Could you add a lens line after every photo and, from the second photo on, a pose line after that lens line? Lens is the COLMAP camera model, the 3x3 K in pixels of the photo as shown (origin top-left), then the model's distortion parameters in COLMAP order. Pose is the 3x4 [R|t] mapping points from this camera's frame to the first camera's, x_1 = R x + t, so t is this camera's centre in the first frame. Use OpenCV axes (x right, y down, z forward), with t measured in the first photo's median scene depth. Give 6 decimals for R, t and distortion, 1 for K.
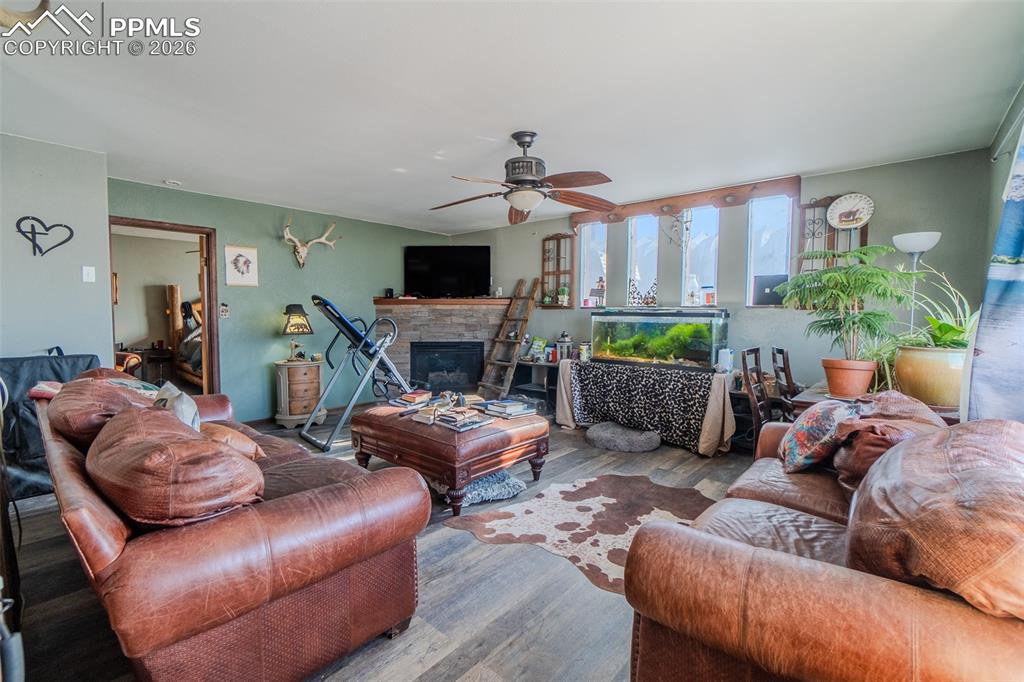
lens RADIAL K [[438.4, 0, 496.5], [0, 438.4, 336.9], [0, 0, 1]] dist [-0.003239, 0.000310]
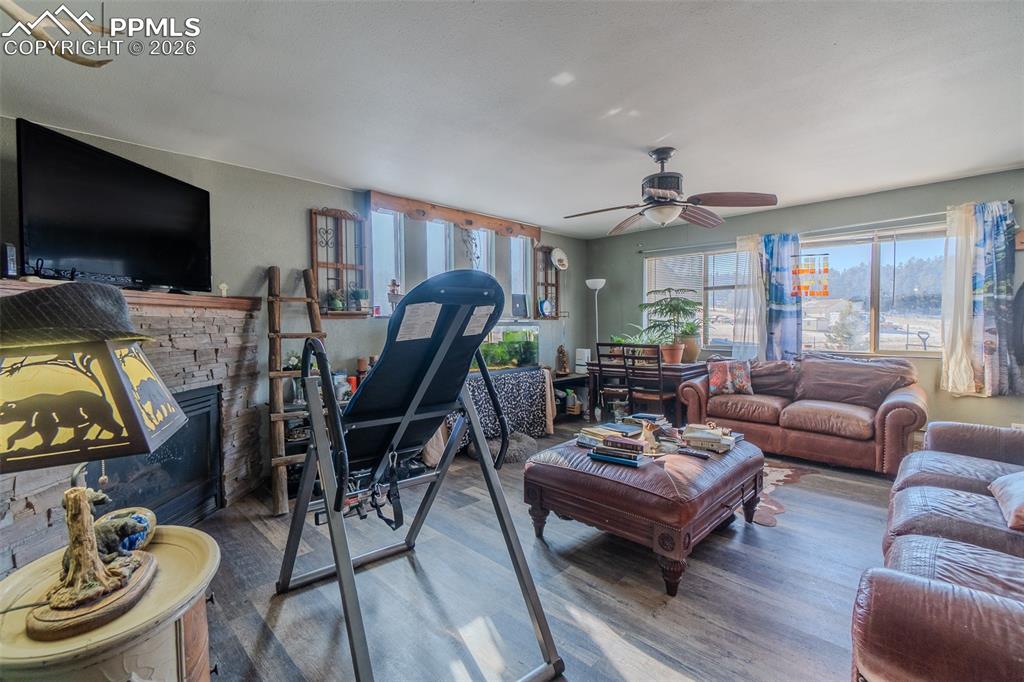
lens RADIAL K [[438.4, 0, 496.5], [0, 438.4, 336.9], [0, 0, 1]] dist [-0.003239, 0.000310]
pose [[0.100354, -0.043829, 0.993986, -0.531644], [0.047780, 0.998089, 0.039186, -0.049916], [-0.993804, 0.043561, 0.102257, 0.690104]]
